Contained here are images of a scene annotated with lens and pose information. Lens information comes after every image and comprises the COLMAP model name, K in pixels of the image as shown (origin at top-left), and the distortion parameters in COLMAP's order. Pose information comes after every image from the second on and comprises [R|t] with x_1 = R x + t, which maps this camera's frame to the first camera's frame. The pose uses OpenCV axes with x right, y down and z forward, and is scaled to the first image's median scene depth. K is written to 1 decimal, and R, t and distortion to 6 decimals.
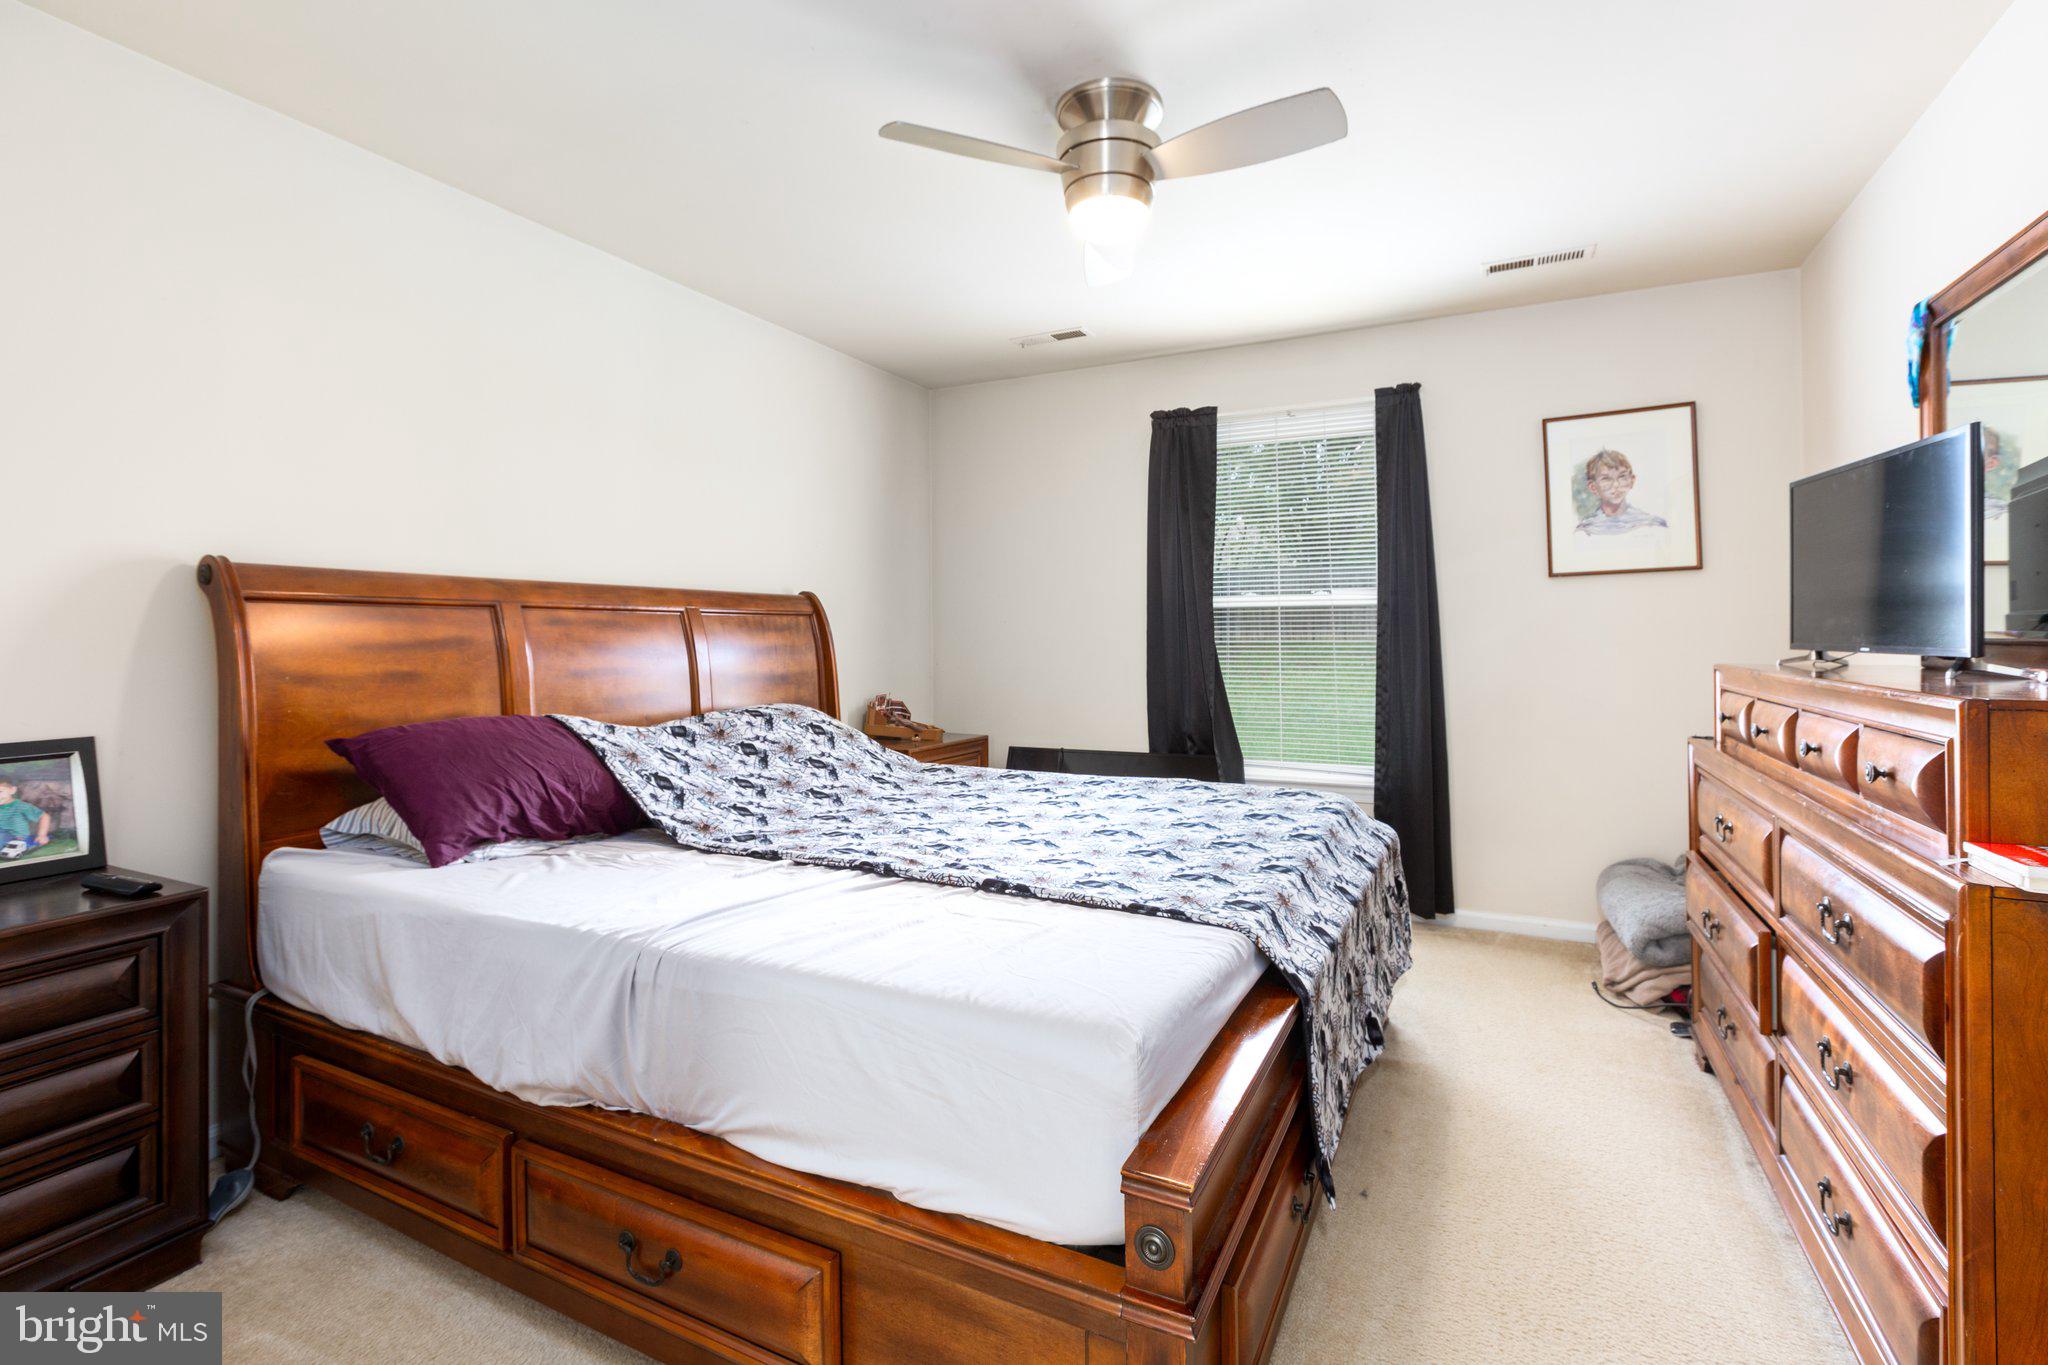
lens RADIAL K [[932.8, 0, 1025.9], [0, 932.8, 642.2], [0, 0, 1]] dist [0.000451, 0.000175]
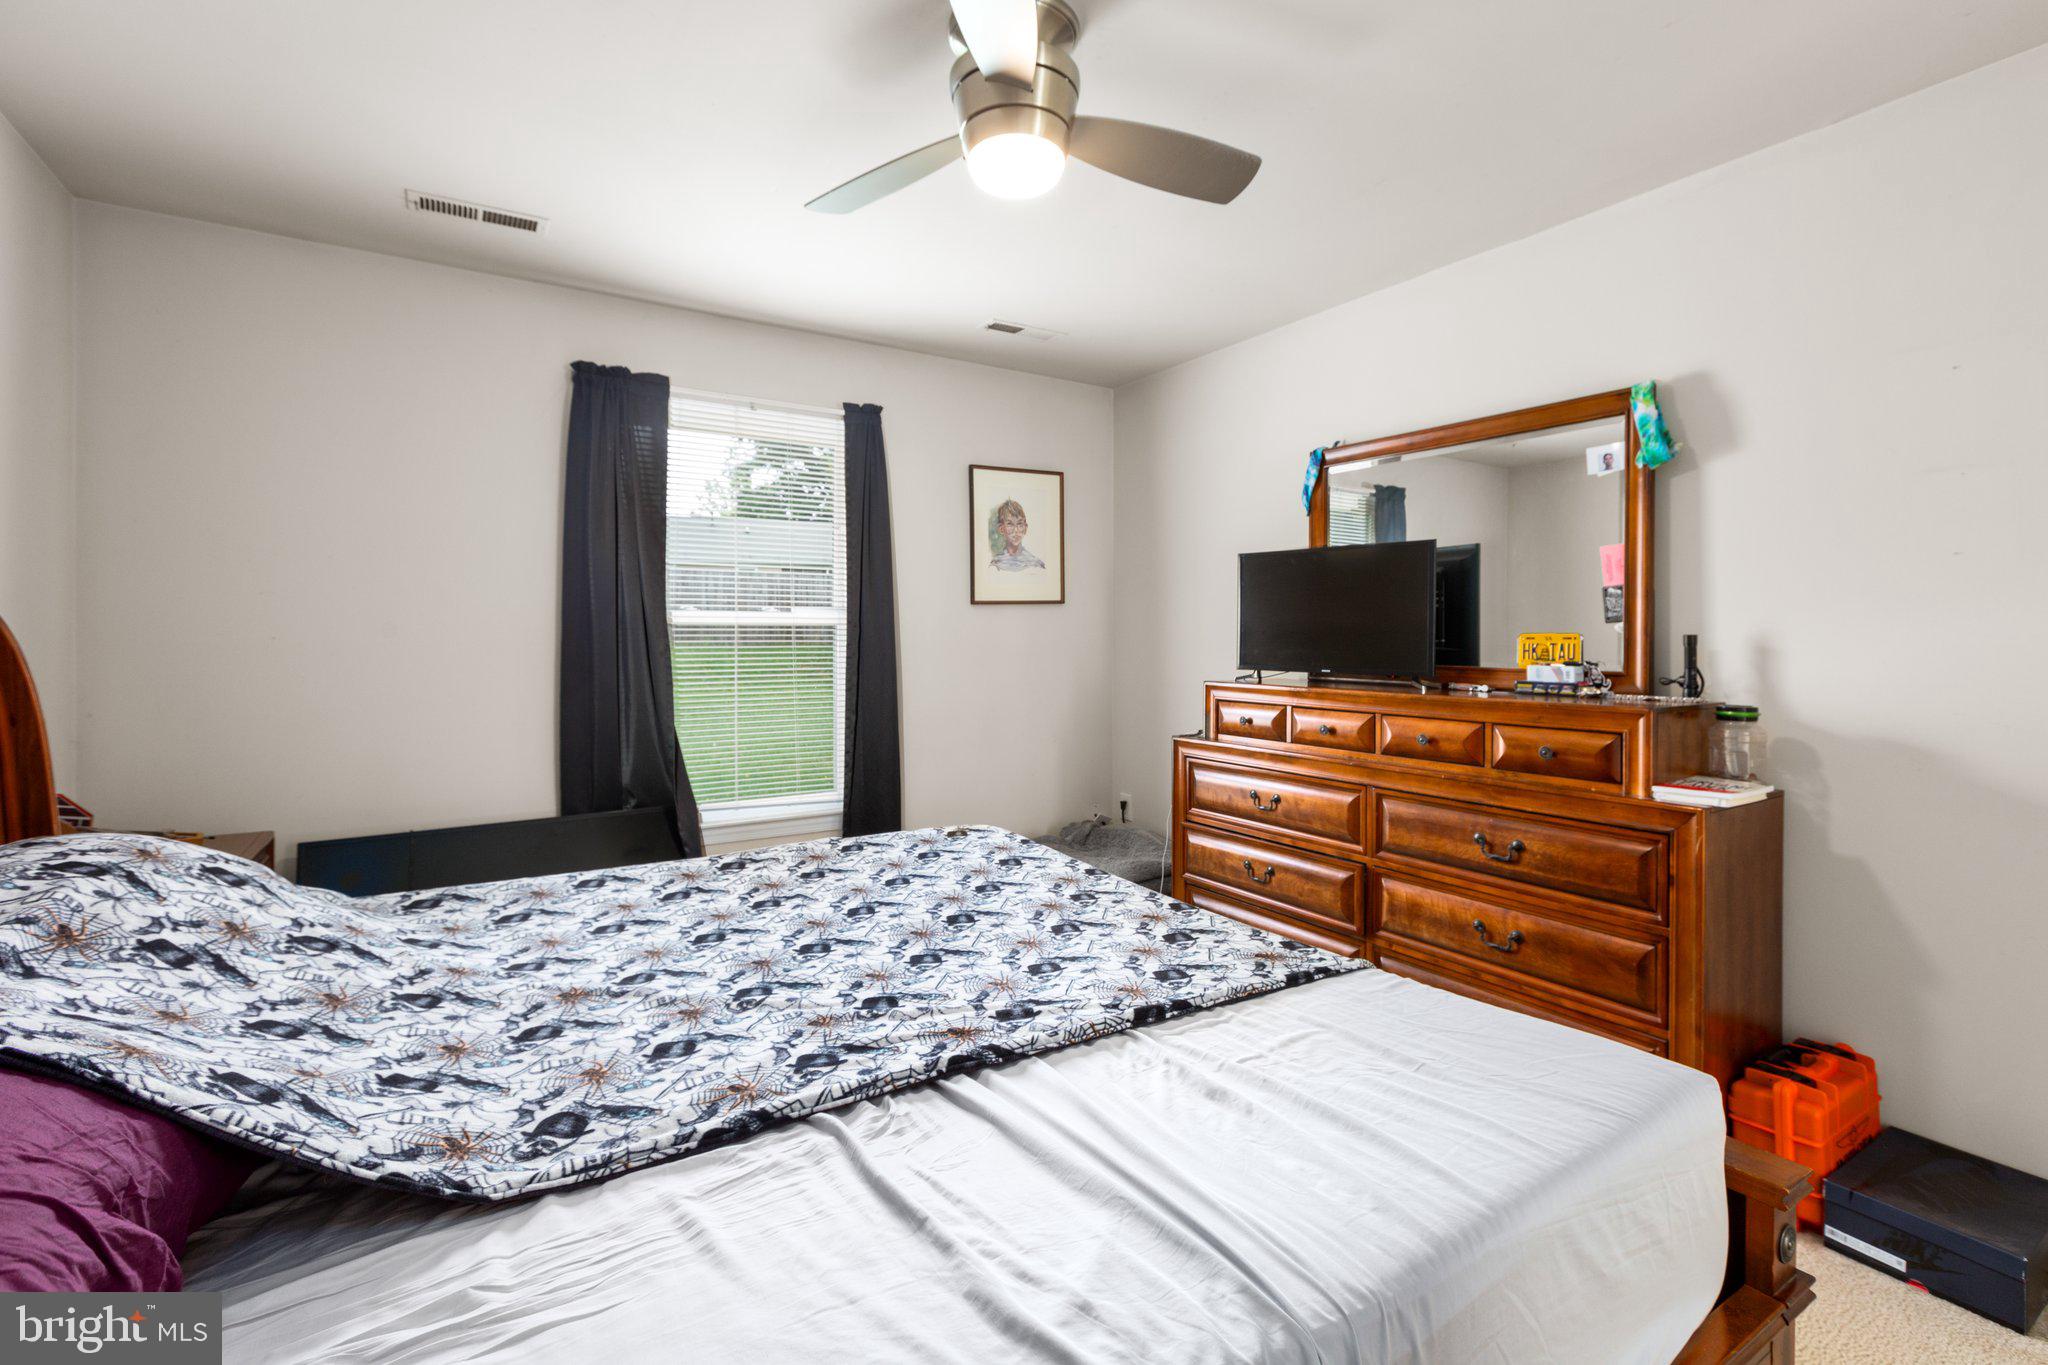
lens RADIAL K [[932.8, 0, 1025.9], [0, 932.8, 642.2], [0, 0, 1]] dist [0.000451, 0.000175]
pose [[0.506982, -0.001351, 0.861956, -0.398062], [0.001435, 0.999999, 0.000723, -0.024282], [-0.861956, 0.000870, 0.506983, 0.374128]]
